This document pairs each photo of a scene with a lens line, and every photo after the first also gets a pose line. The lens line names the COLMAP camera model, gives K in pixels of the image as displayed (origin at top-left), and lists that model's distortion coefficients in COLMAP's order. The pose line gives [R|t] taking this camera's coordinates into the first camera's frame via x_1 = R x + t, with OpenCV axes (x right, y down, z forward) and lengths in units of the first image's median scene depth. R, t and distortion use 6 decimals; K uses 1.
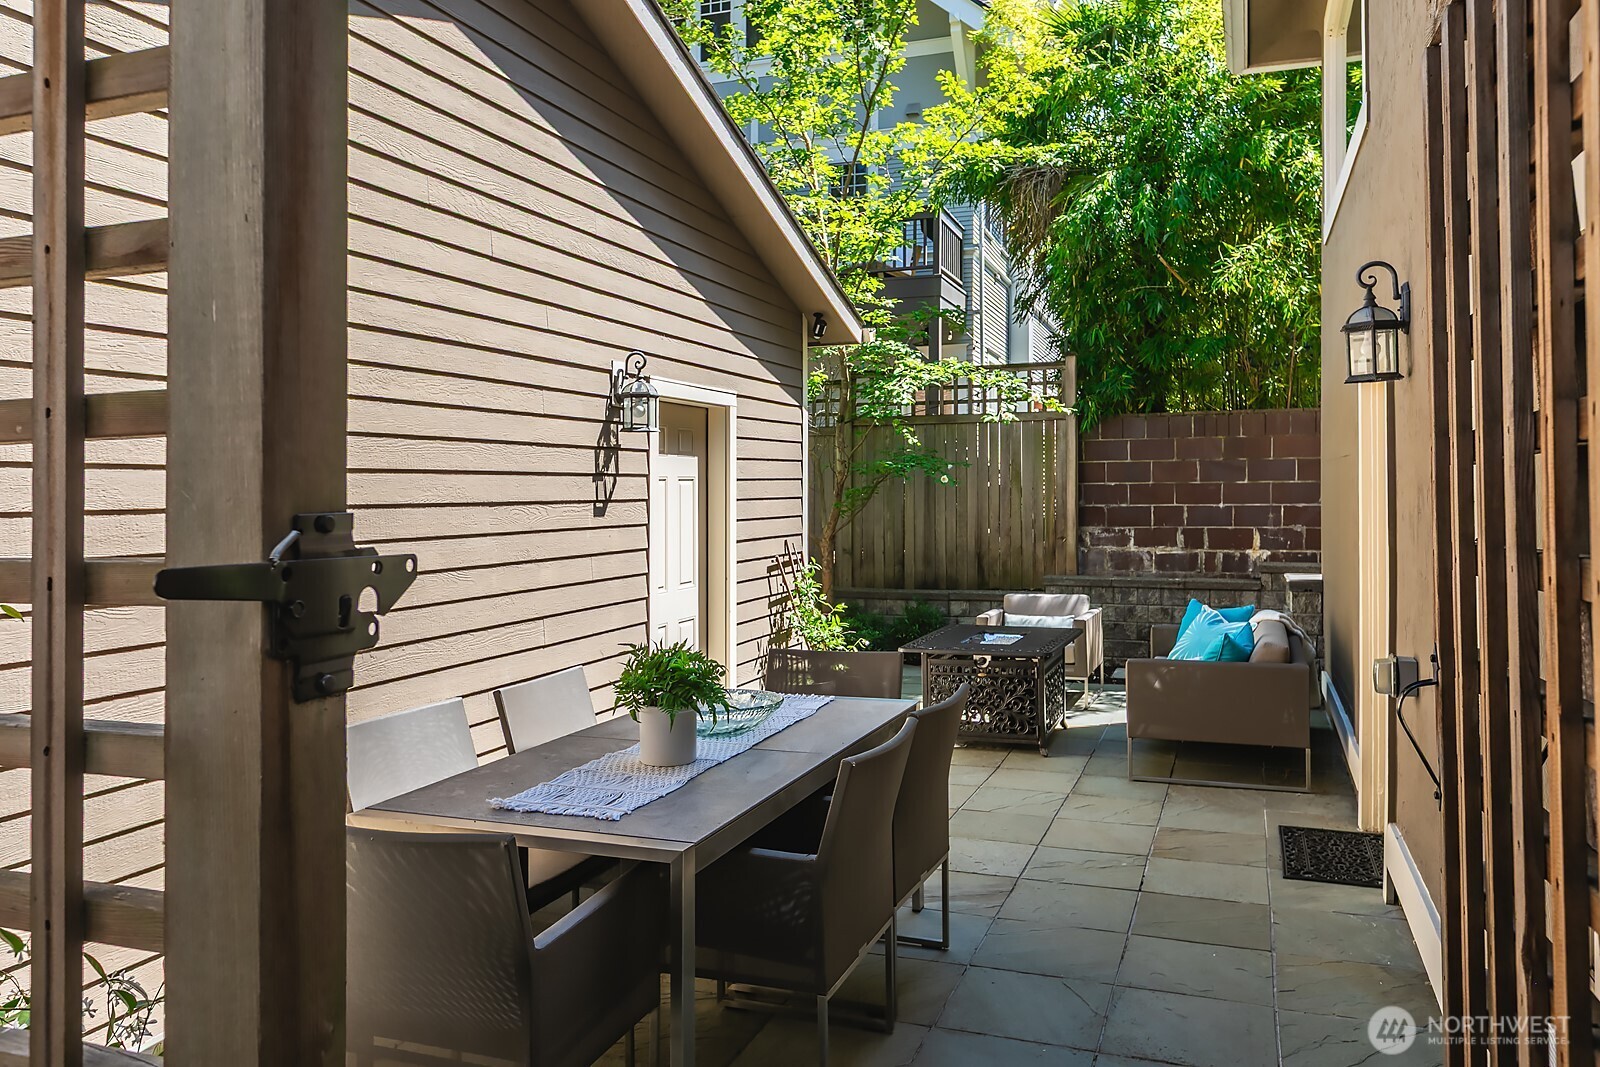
lens RADIAL K [[1186.4, 0, 803.9], [0, 1186.4, 535.6], [0, 0, 1]] dist [0.004223, 0.000857]
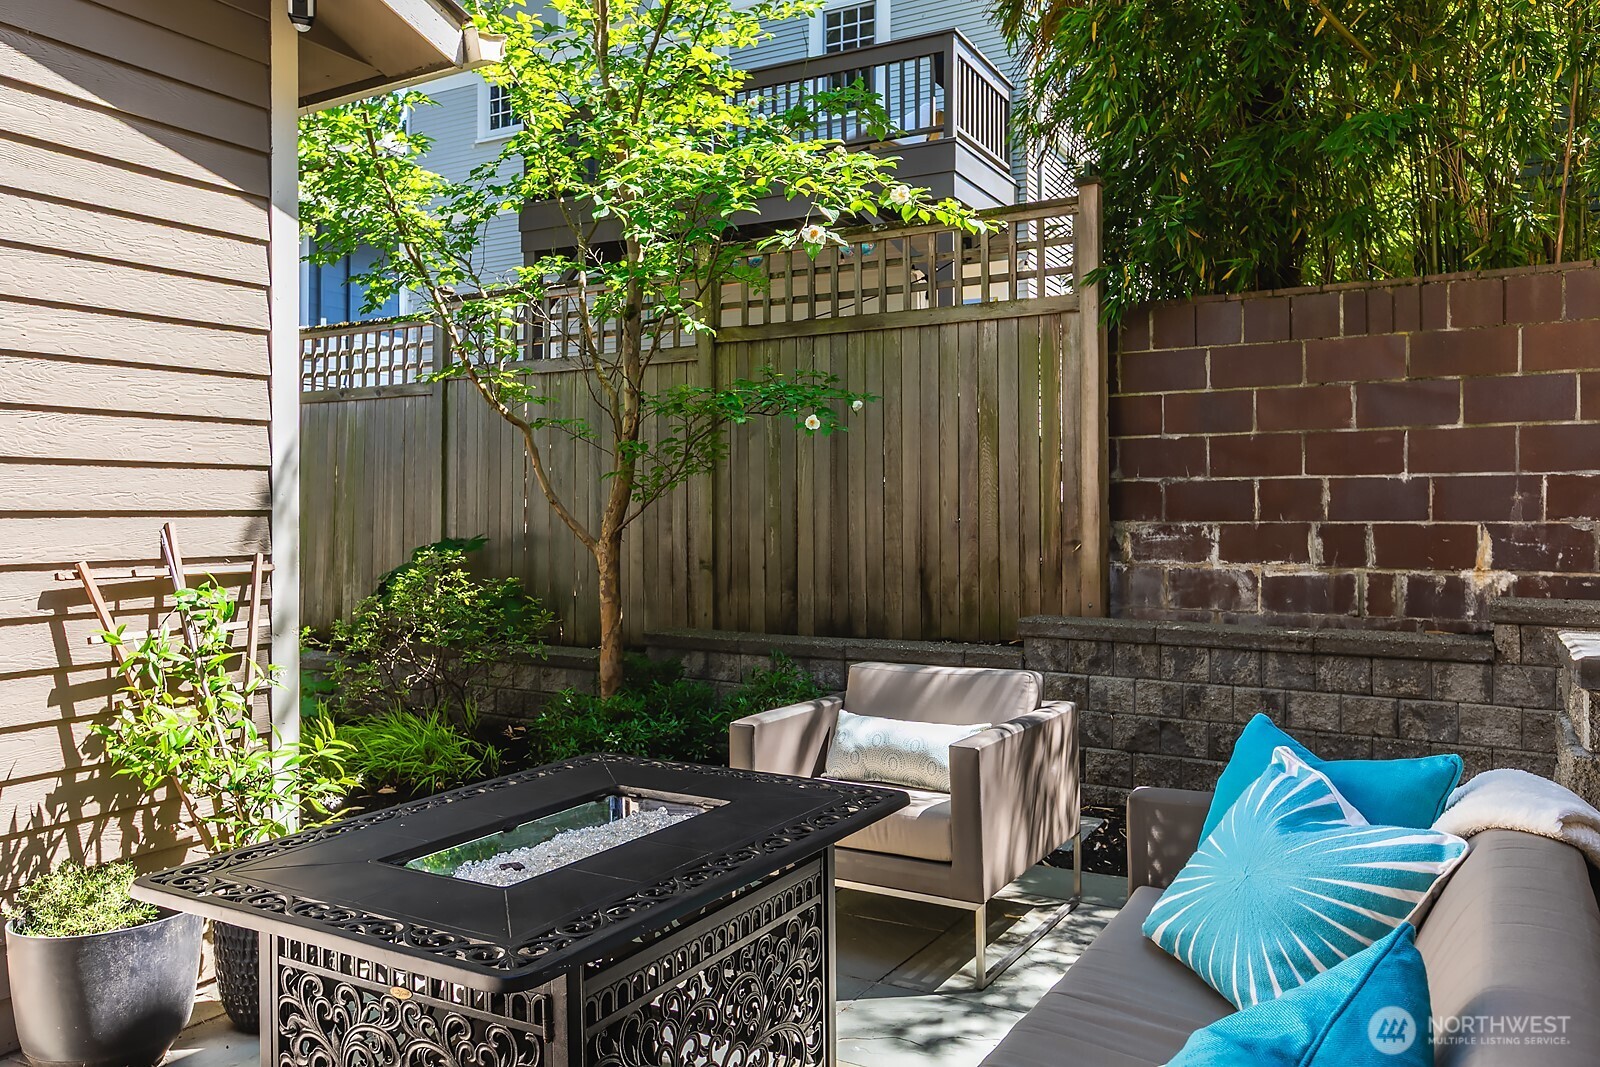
lens RADIAL K [[1176.1, 0, 797.0], [0, 1176.1, 525.2], [0, 0, 1]] dist [0.003001, -0.002085]
pose [[0.985015, 0.007143, -0.172322, 0.189312], [-0.011523, 0.999635, -0.024429, 0.008196], [0.172085, 0.026048, 0.984738, 0.483911]]
